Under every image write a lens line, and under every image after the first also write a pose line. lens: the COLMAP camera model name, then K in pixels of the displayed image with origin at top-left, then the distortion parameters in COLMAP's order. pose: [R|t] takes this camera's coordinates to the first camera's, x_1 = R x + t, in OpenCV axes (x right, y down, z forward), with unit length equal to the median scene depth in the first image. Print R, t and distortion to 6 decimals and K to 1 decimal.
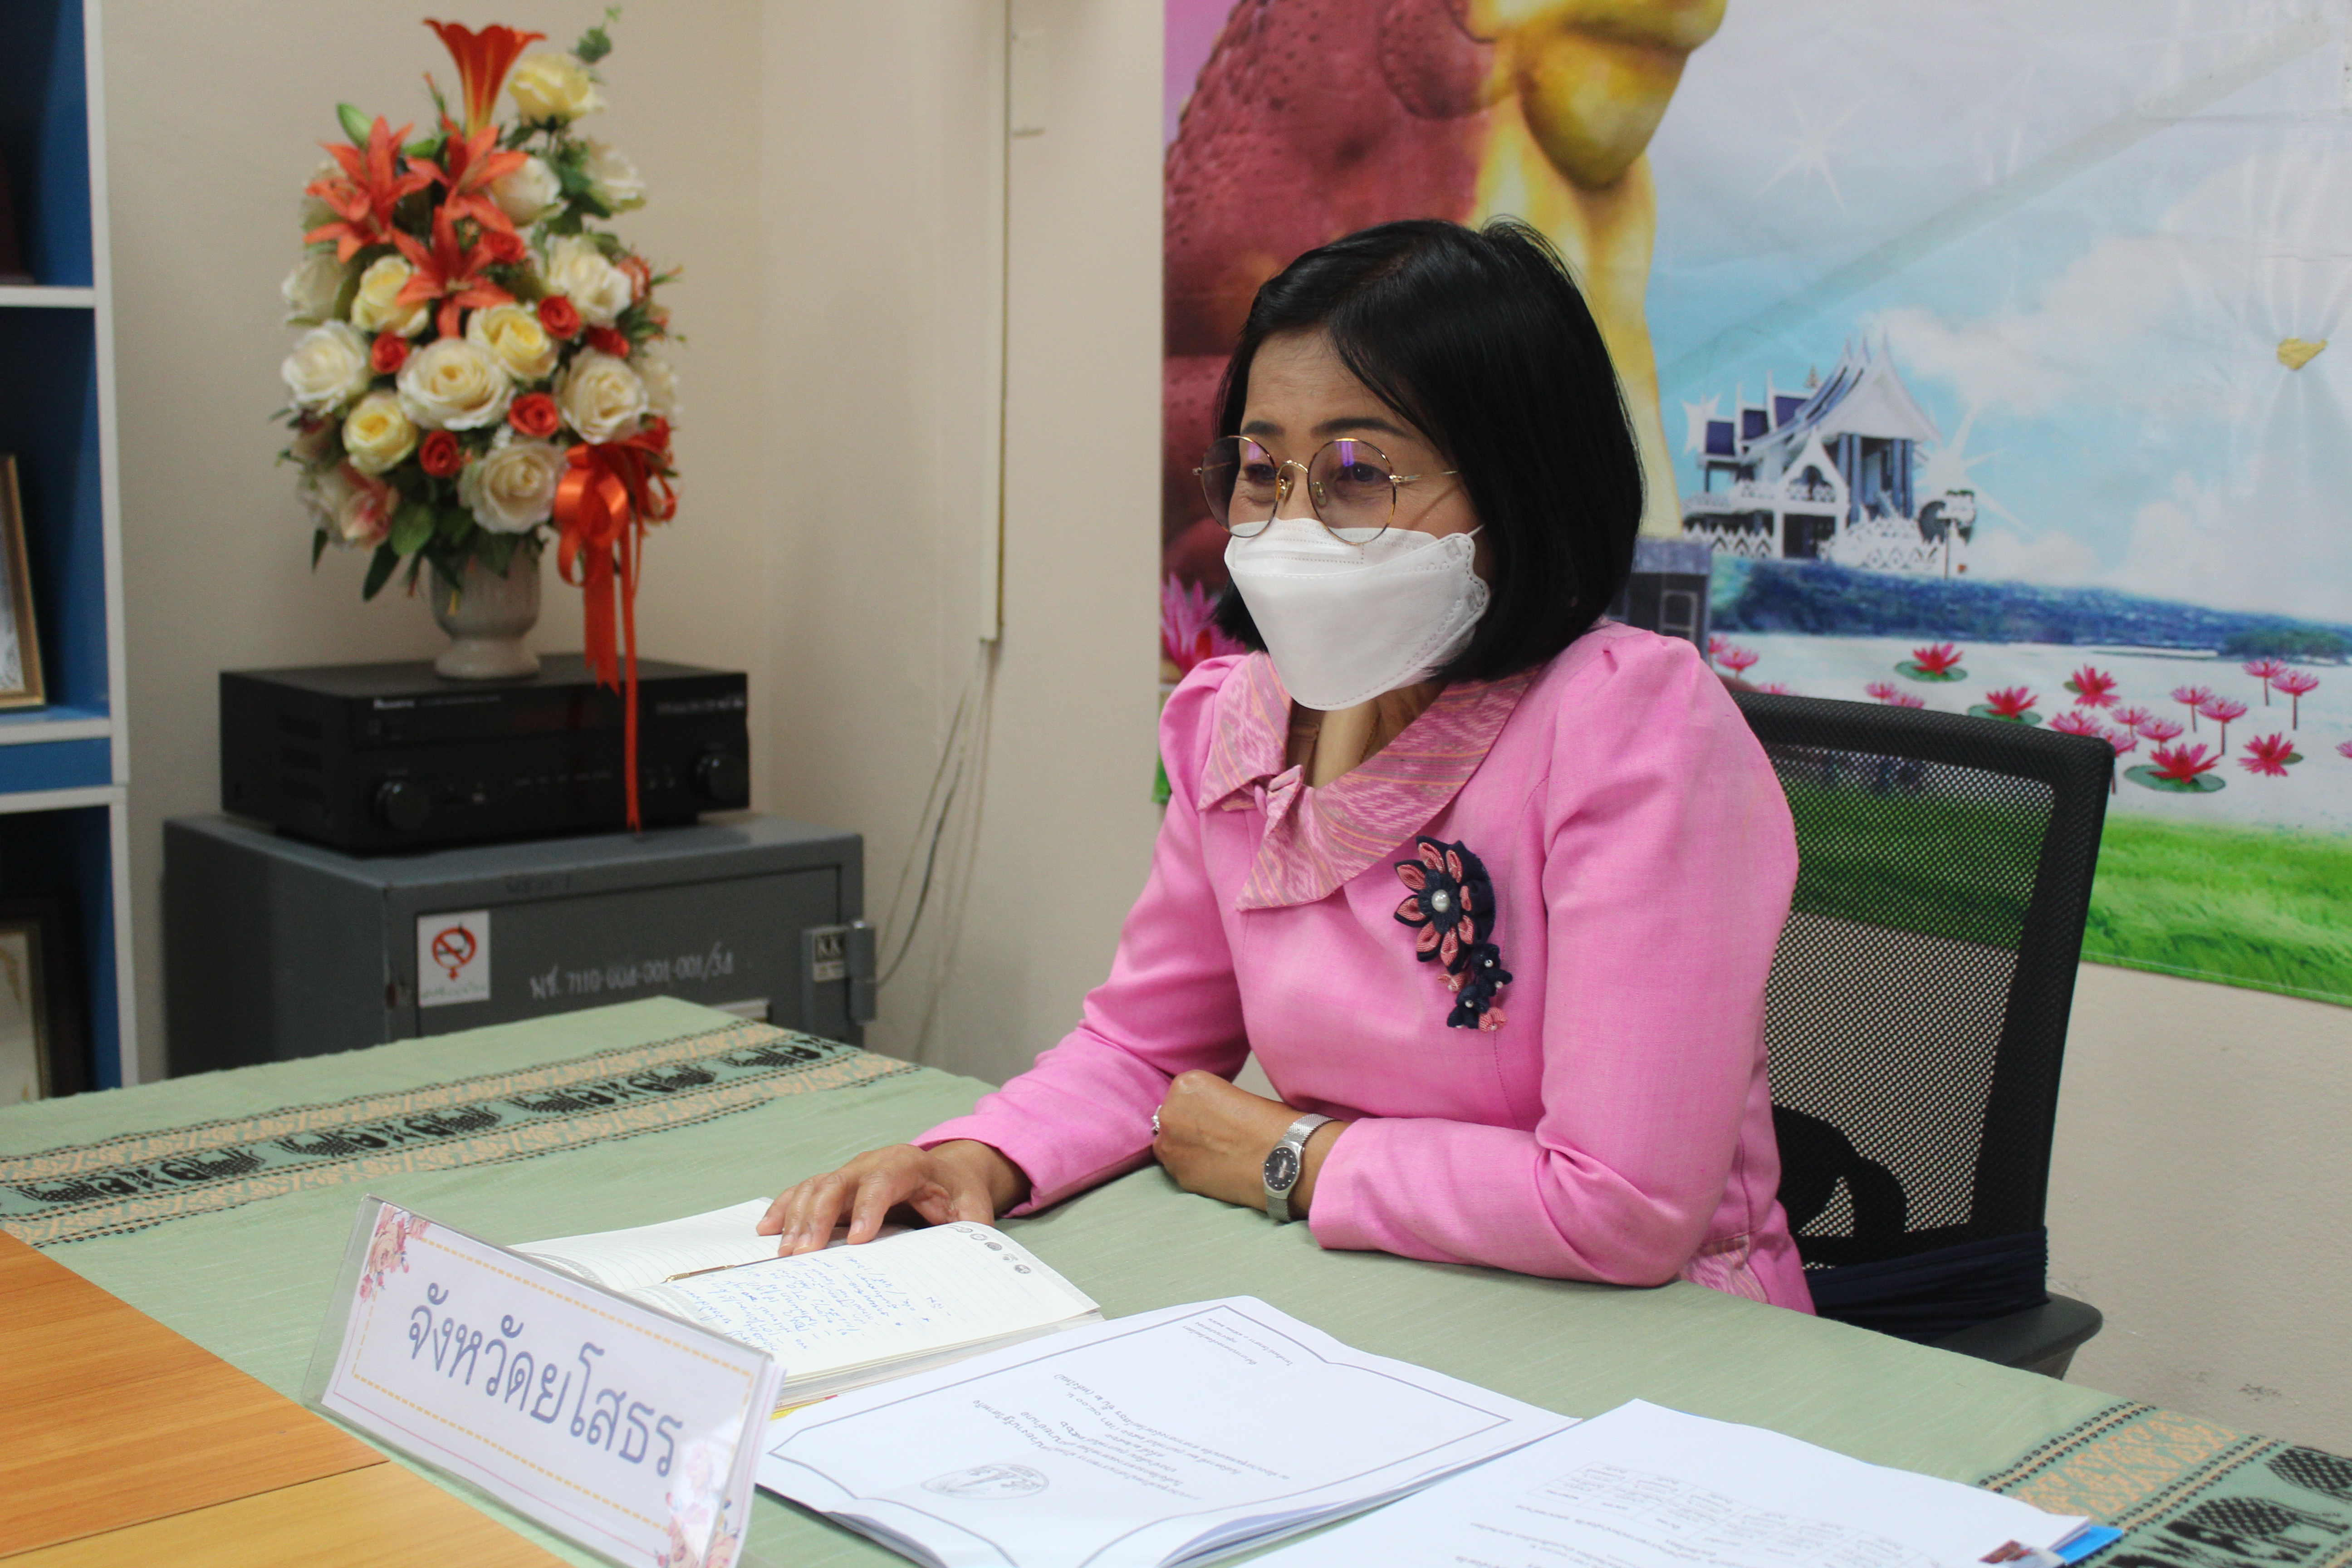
lens RADIAL K [[3039.7, 0, 1173.9], [0, 3039.7, 713.0], [0, 0, 1]] dist [-0.001555, 0.013308]
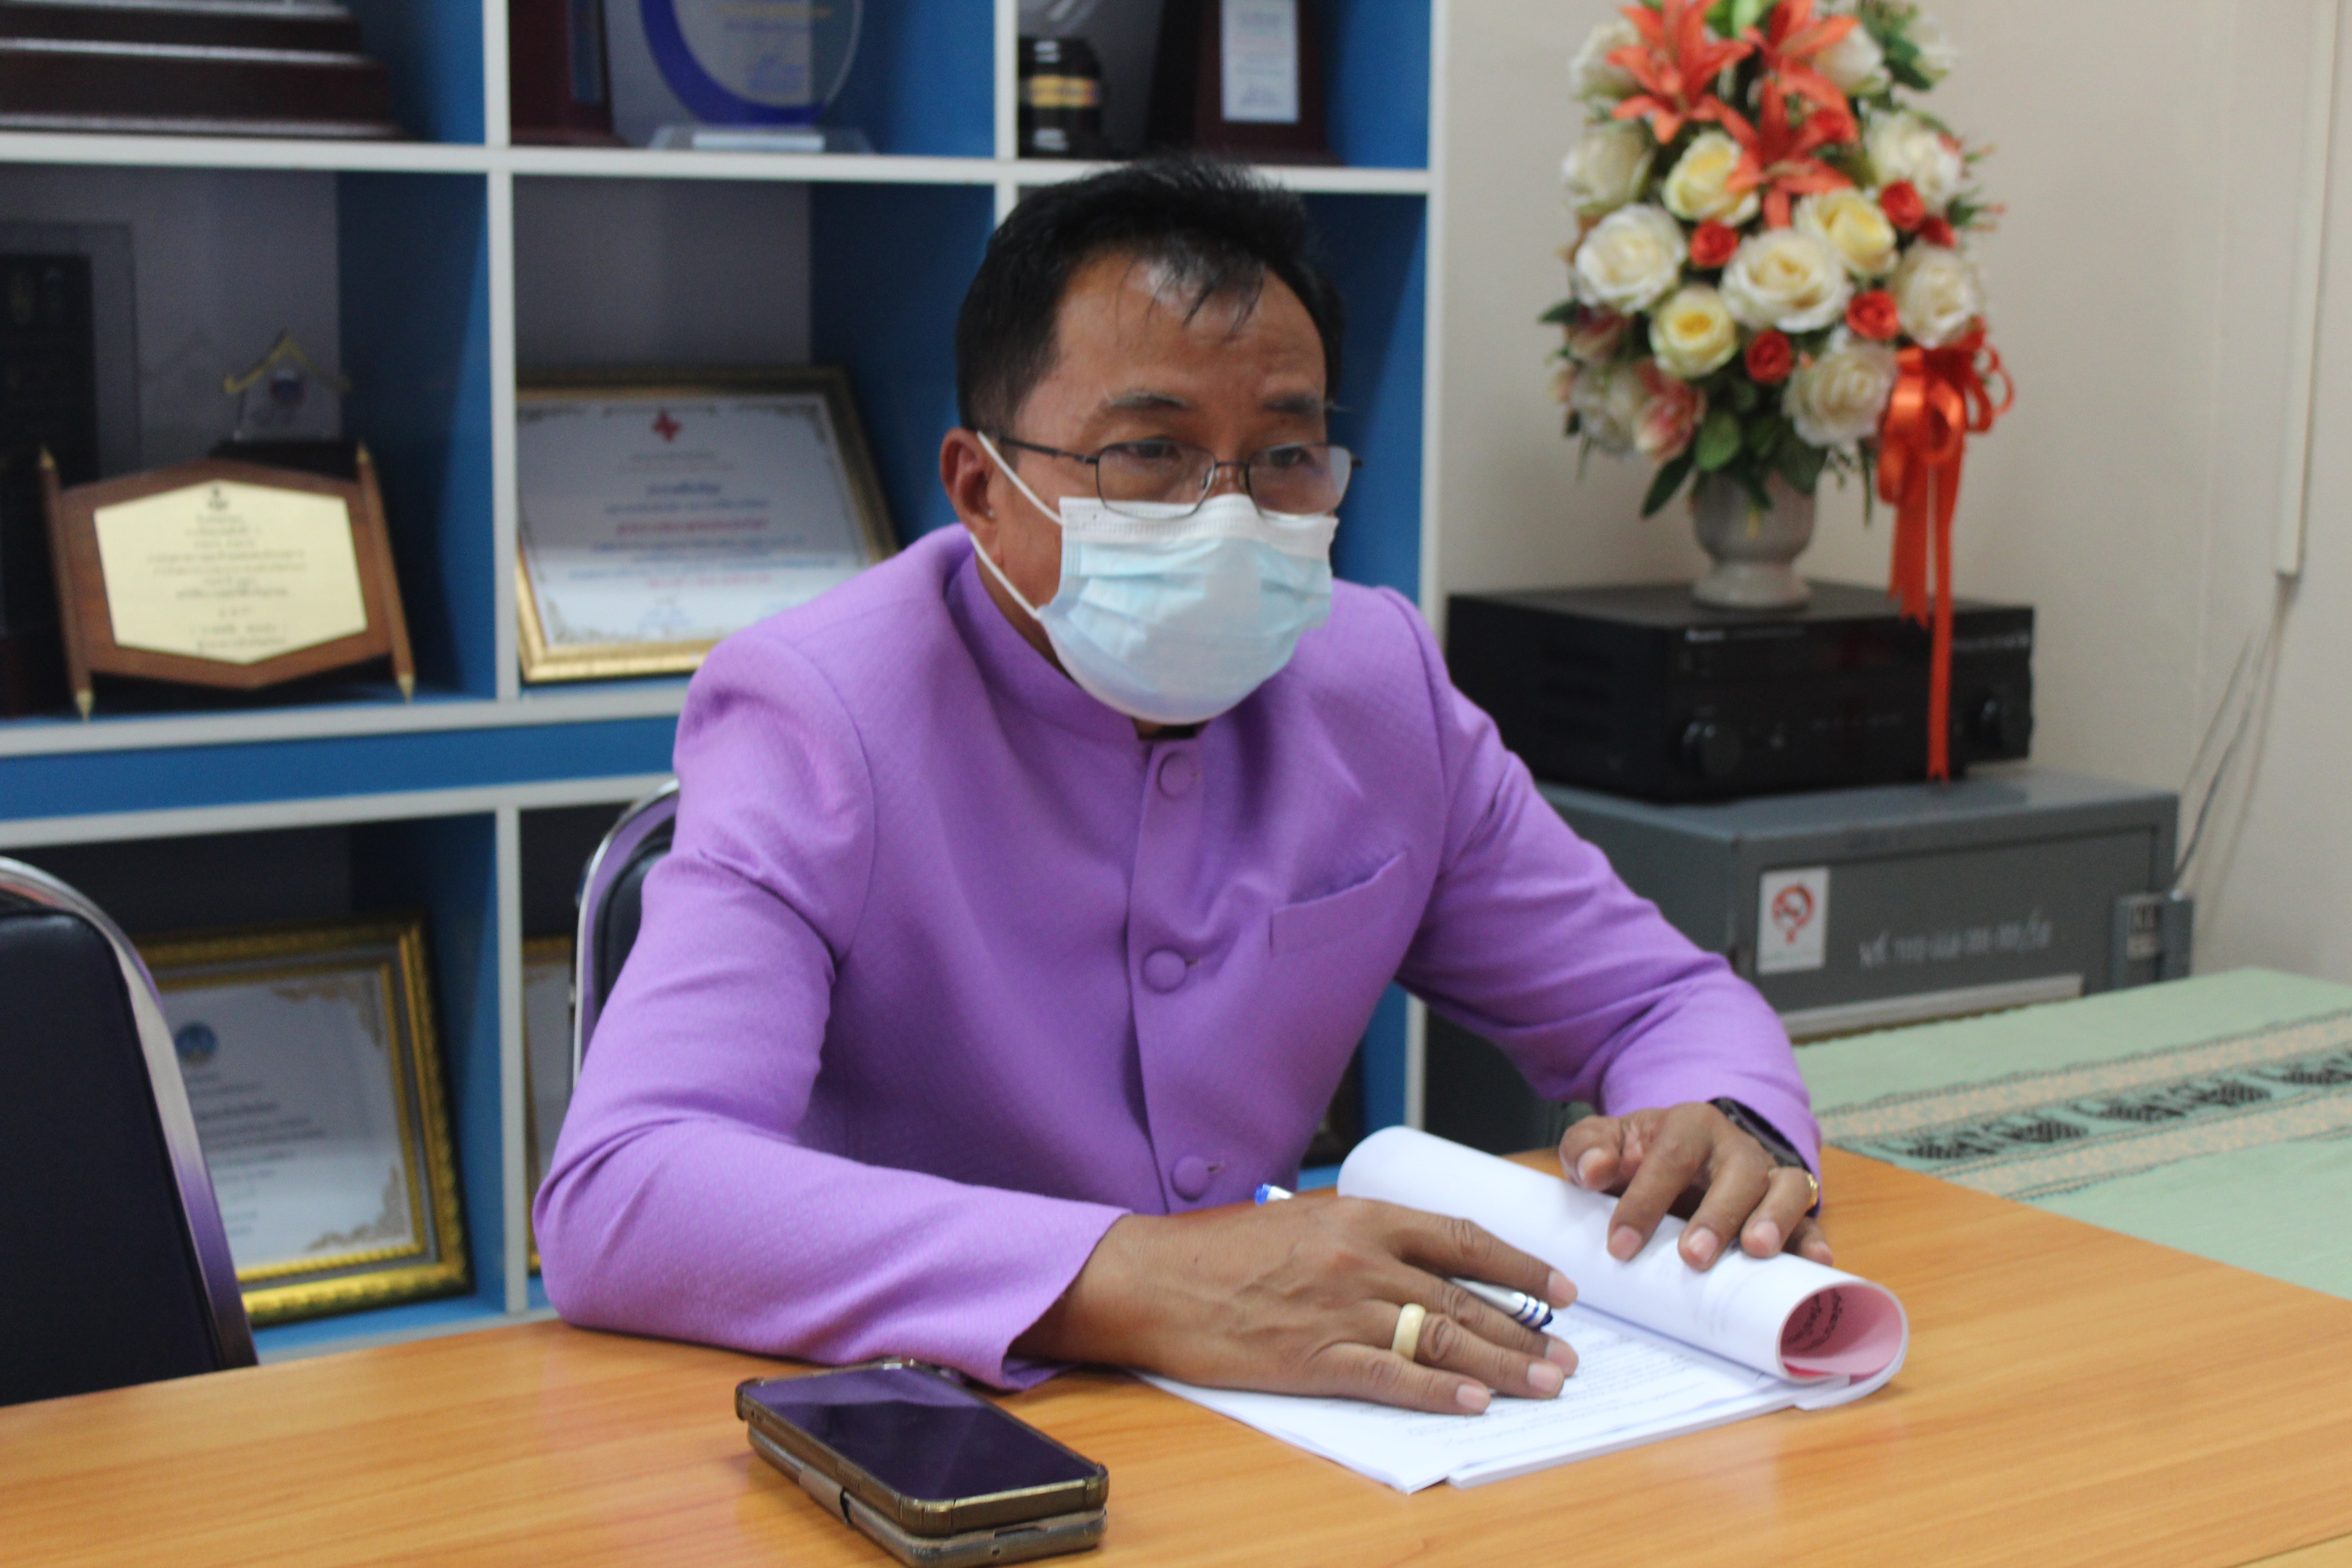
lens RADIAL K [[3801.3, 0, 1176.0], [0, 3801.3, 784.0], [0, 0, 1]] dist [-0.036814, -0.038871]
pose [[0.993074, 0.025053, -0.114792, -0.280092], [-0.020375, 0.998921, 0.041742, -0.002812], [0.115714, -0.039113, 0.992512, -0.133263]]
